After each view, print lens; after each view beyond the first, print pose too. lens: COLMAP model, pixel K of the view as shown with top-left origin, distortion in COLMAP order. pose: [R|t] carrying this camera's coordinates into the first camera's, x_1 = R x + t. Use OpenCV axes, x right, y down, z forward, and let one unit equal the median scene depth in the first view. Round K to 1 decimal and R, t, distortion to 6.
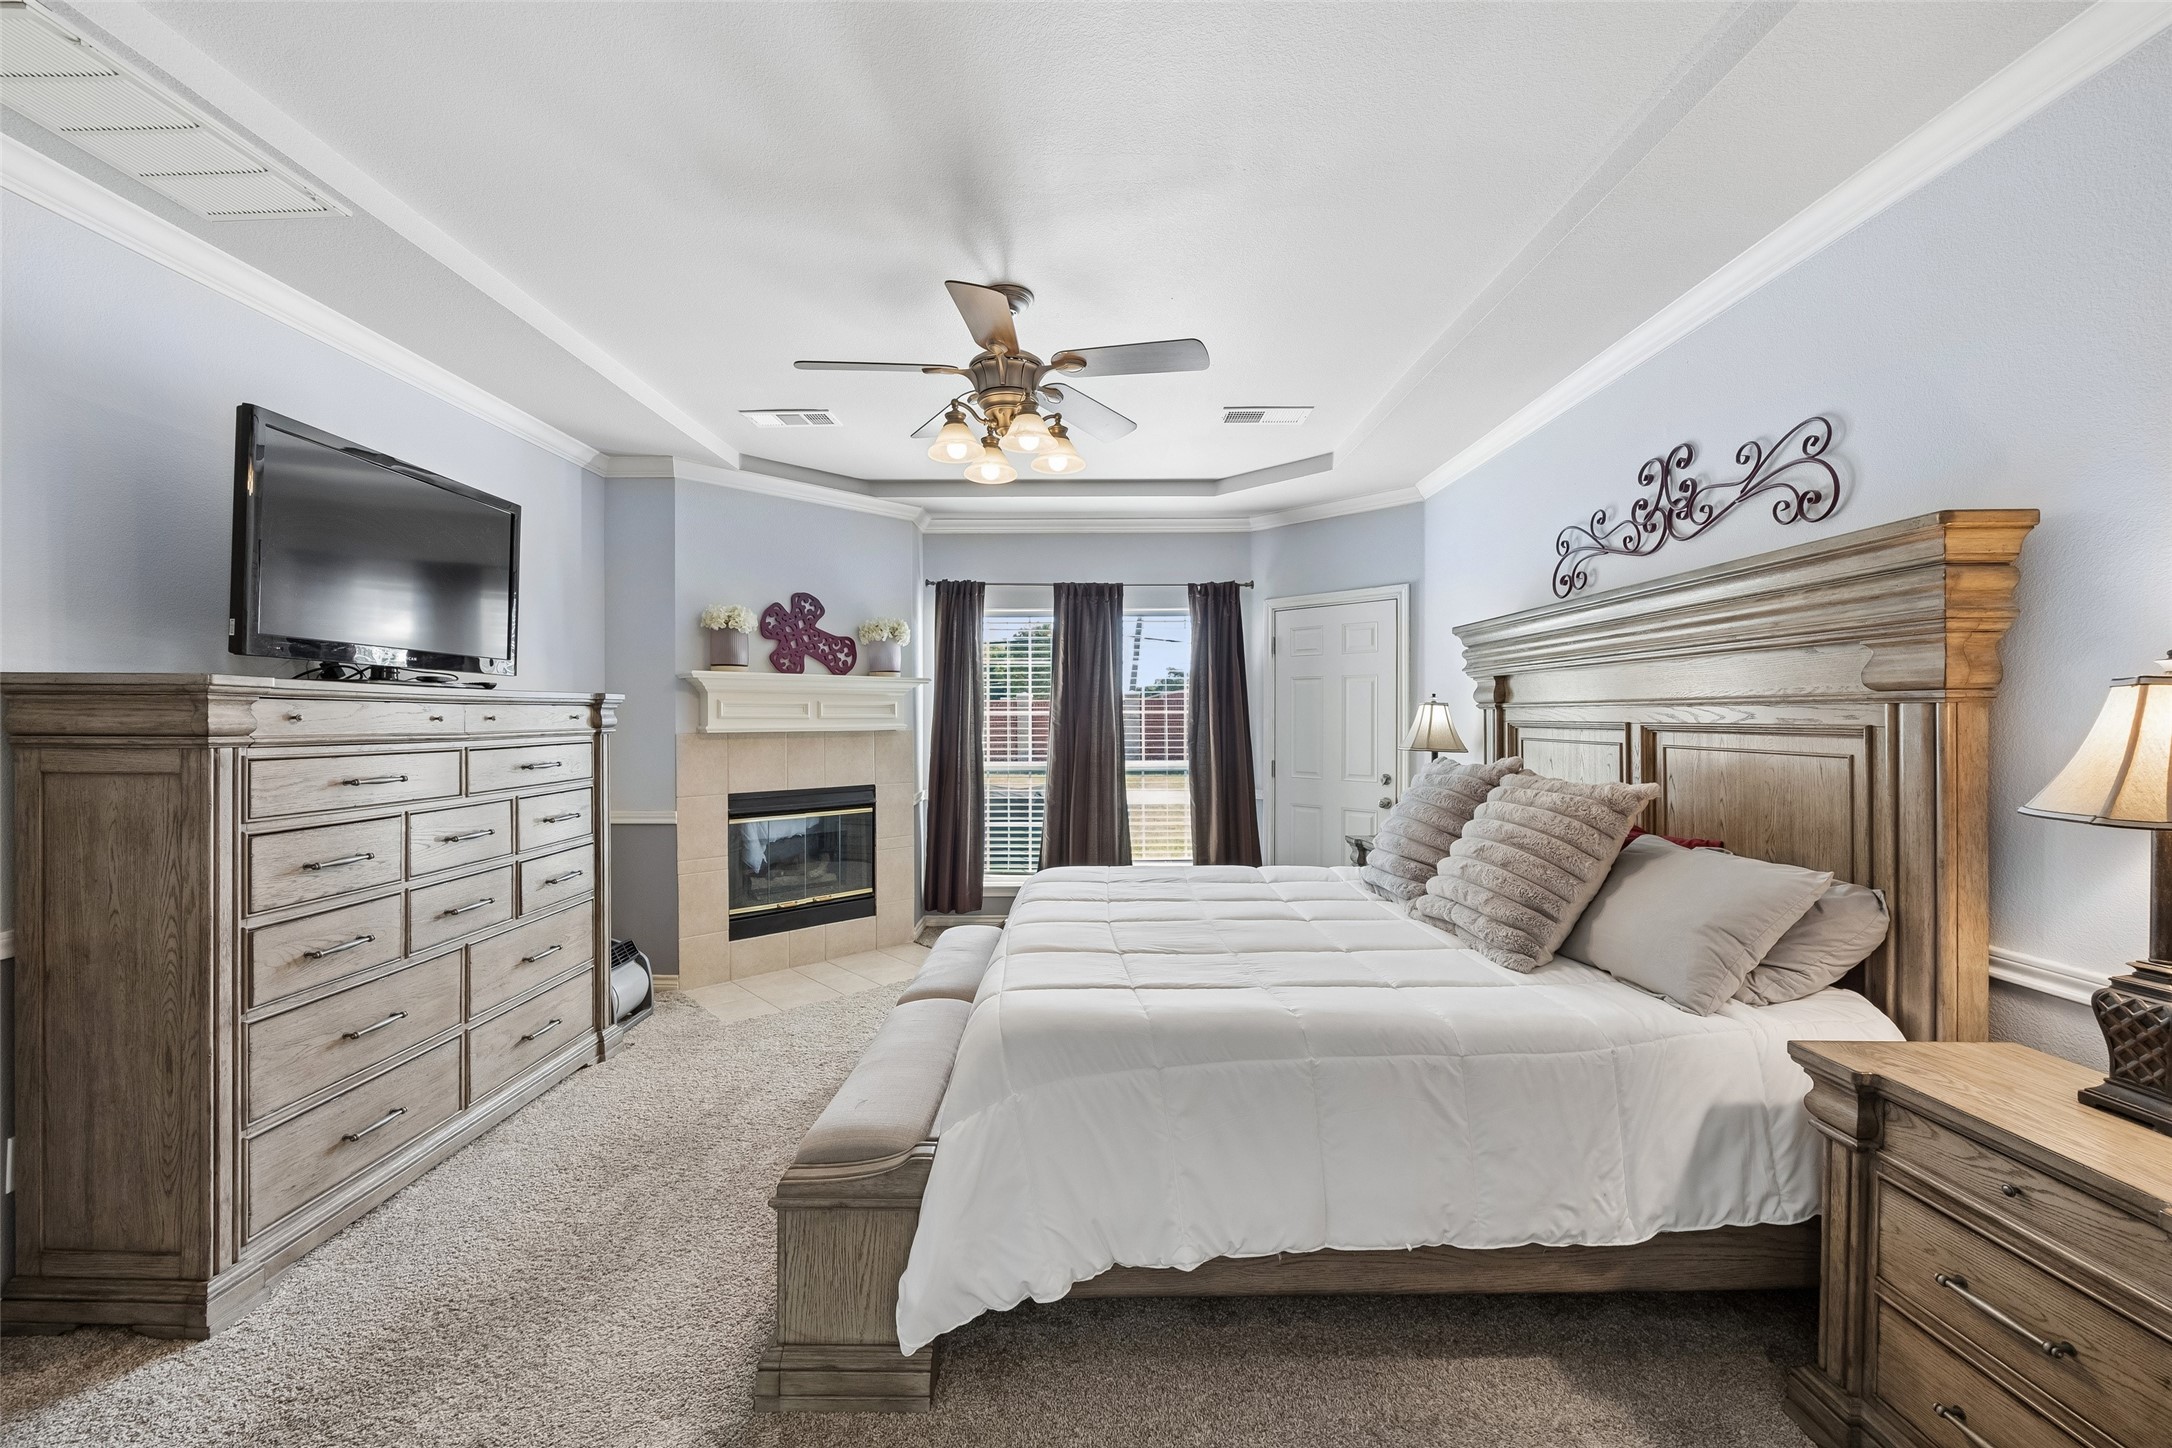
lens RADIAL K [[848.6, 0, 1093.1], [0, 848.6, 715.8], [0, 0, 1]] dist [0.000474, -0.000657]
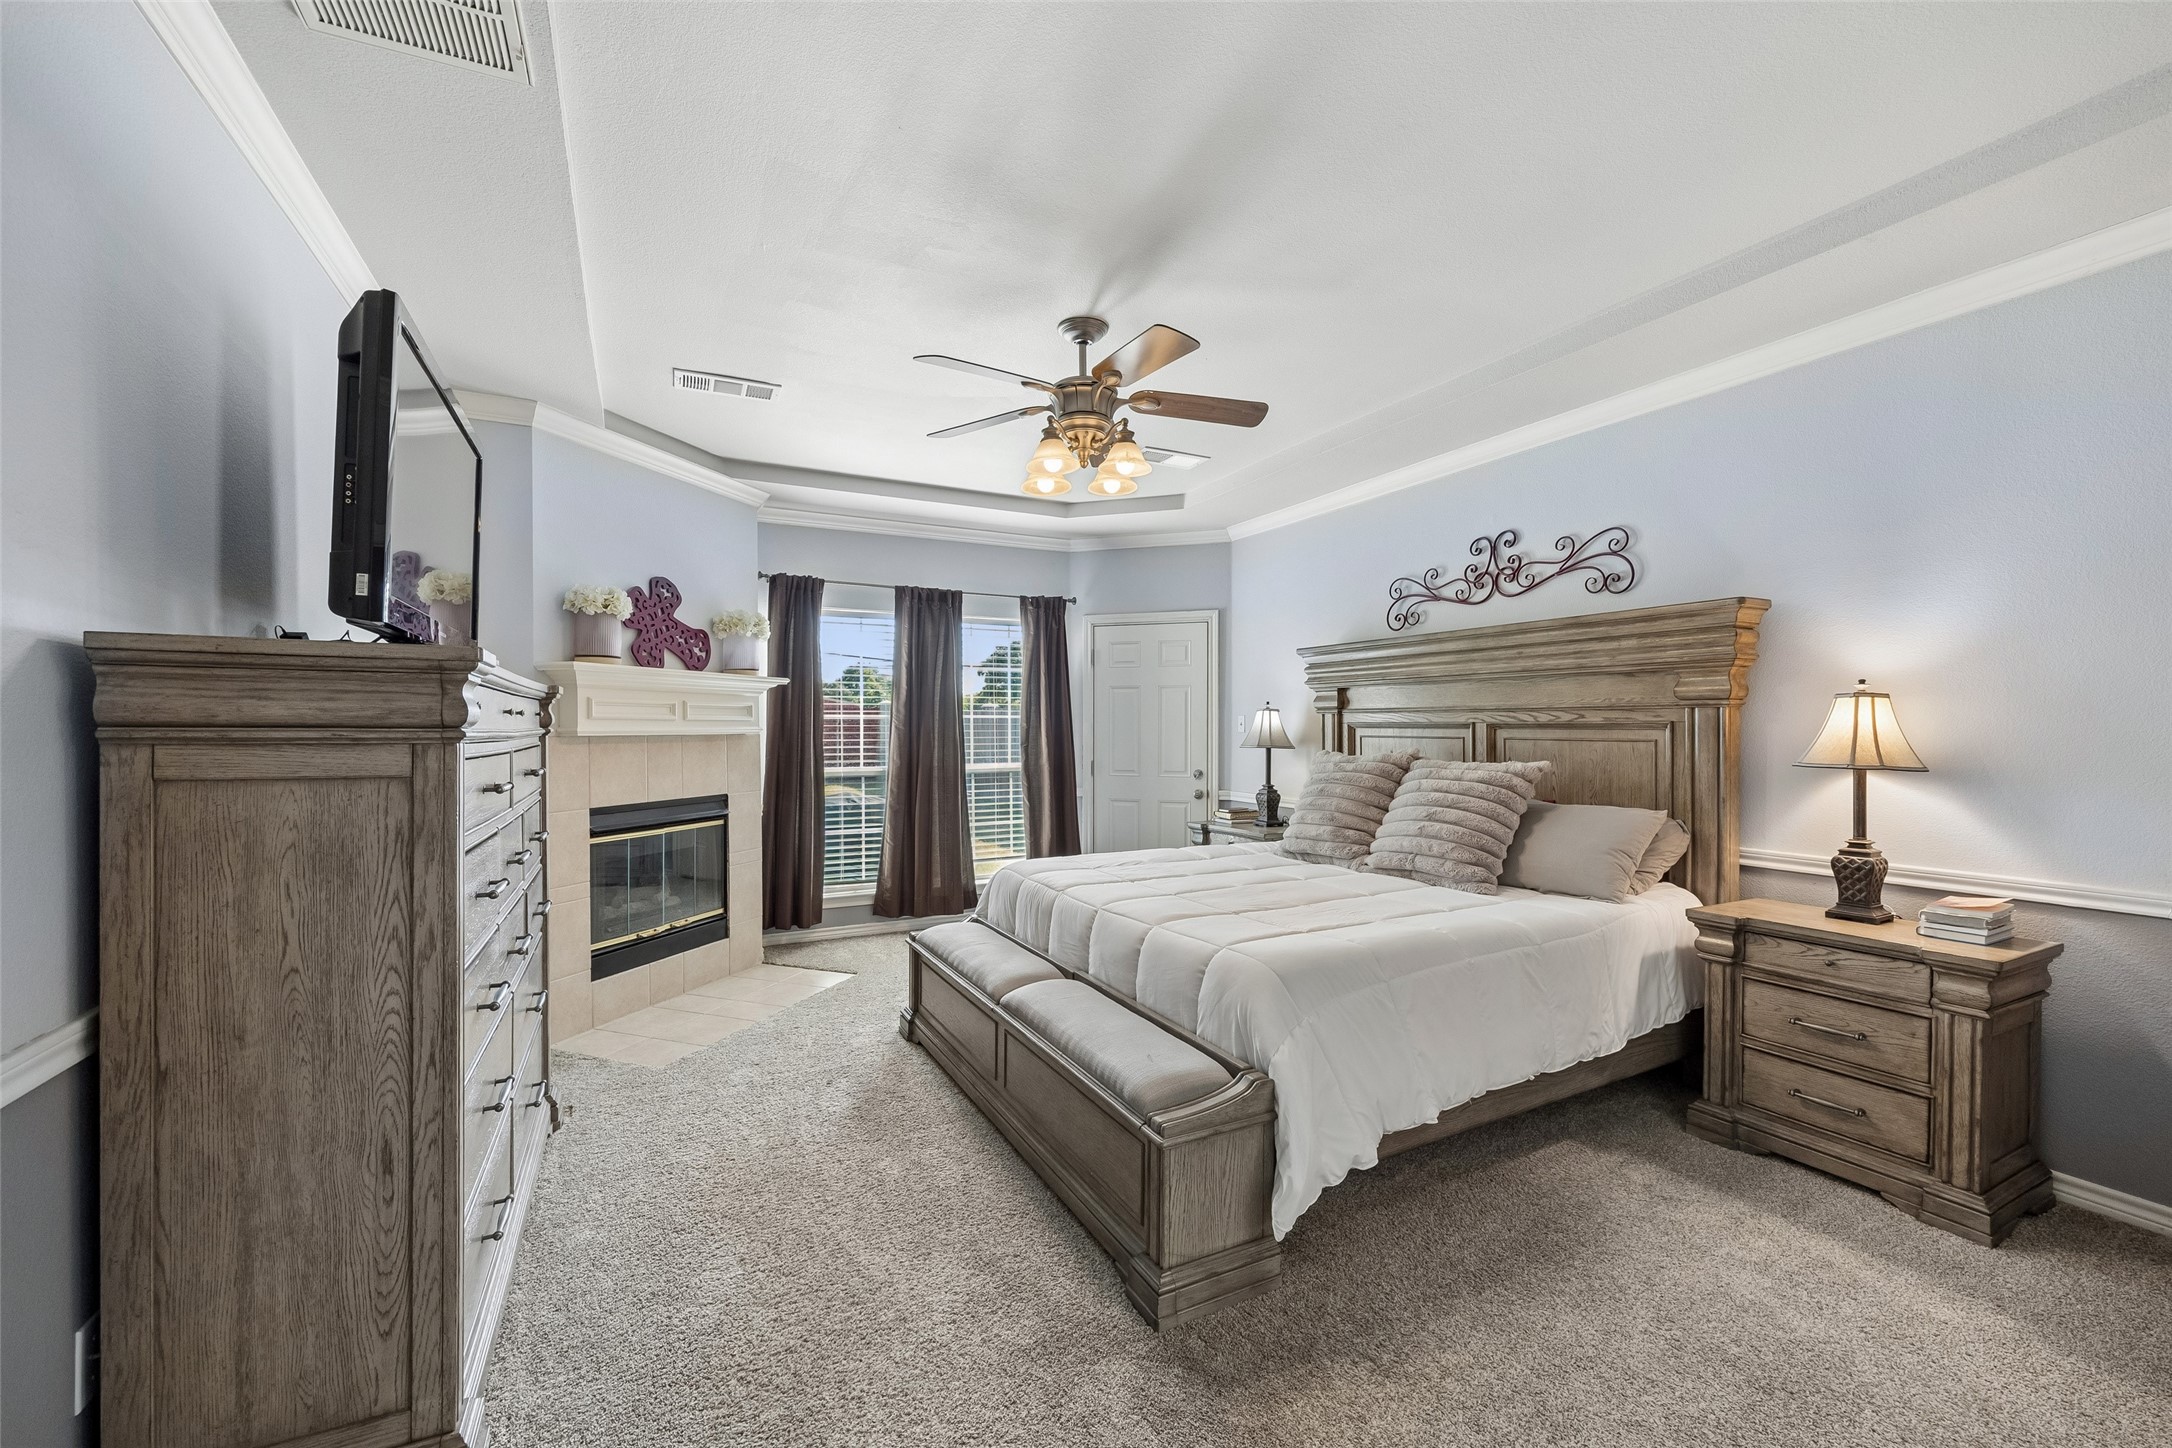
lens RADIAL K [[848.6, 0, 1084.4], [0, 848.6, 726.5], [0, 0, 1]] dist [0.000474, -0.000657]
pose [[0.890712, 0.000333, 0.454567, -0.763223], [-0.000758, 0.999999, 0.000752, 0.018916], [-0.454567, -0.001014, 0.890712, 0.041946]]
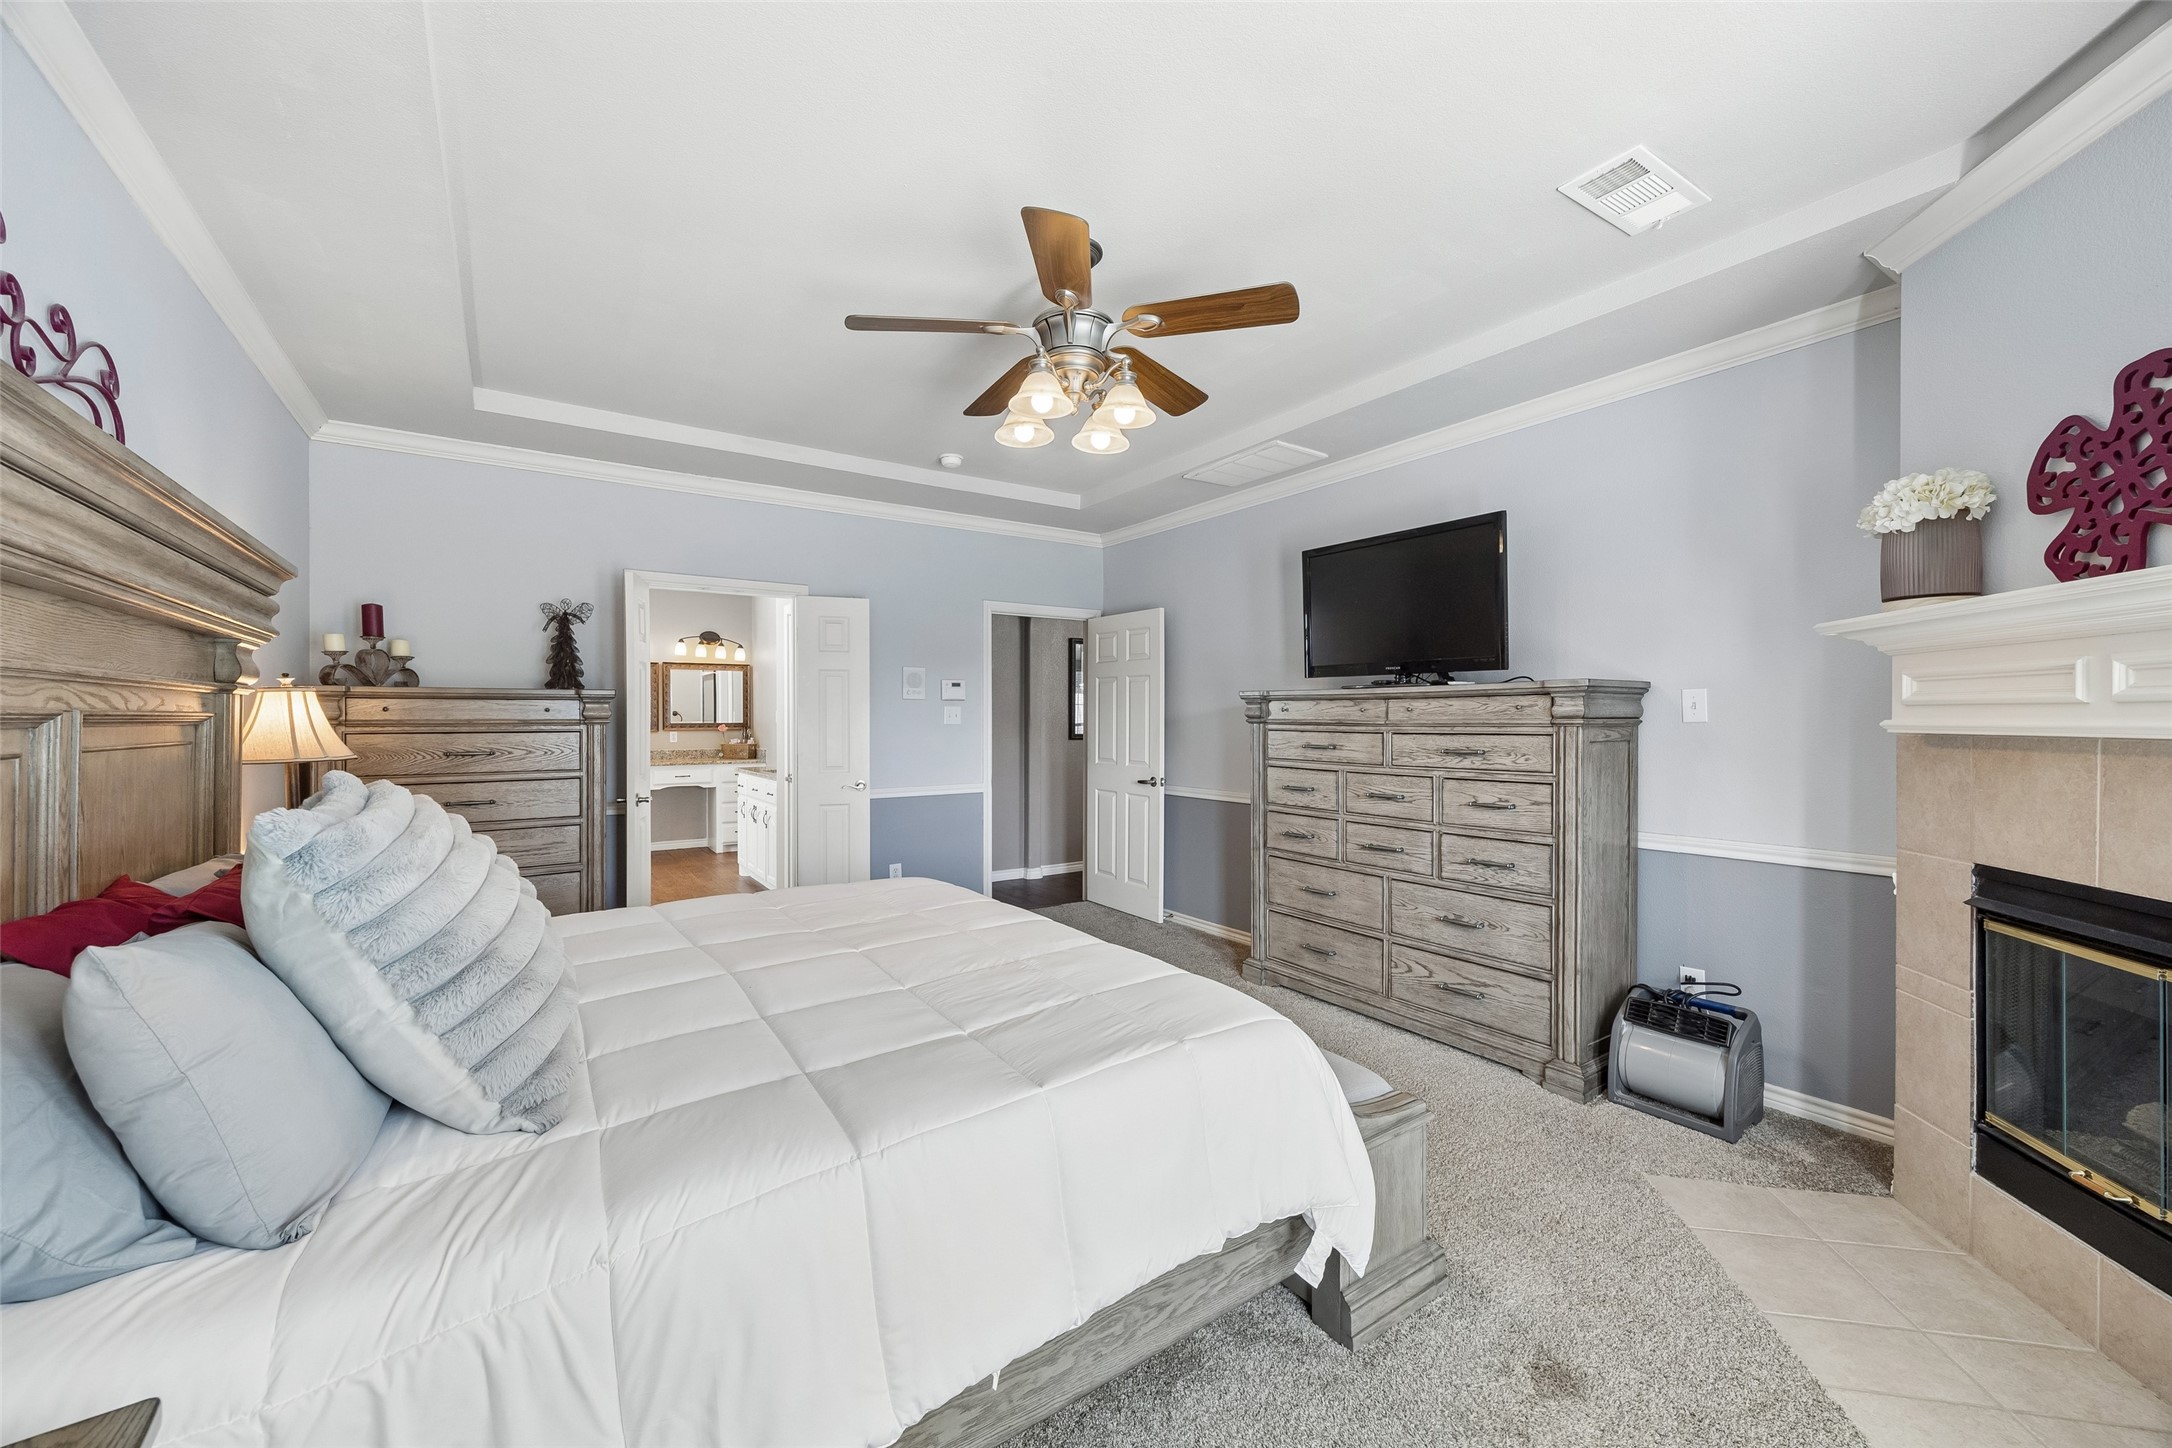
lens RADIAL K [[848.6, 0, 1088.3], [0, 848.6, 721.2], [0, 0, 1]] dist [0.000474, -0.000657]
pose [[-0.830085, 0.006253, -0.557602, 0.500272], [0.004884, 0.999980, 0.003943, 0.017171], [0.557615, 0.000550, -0.830099, 2.268511]]
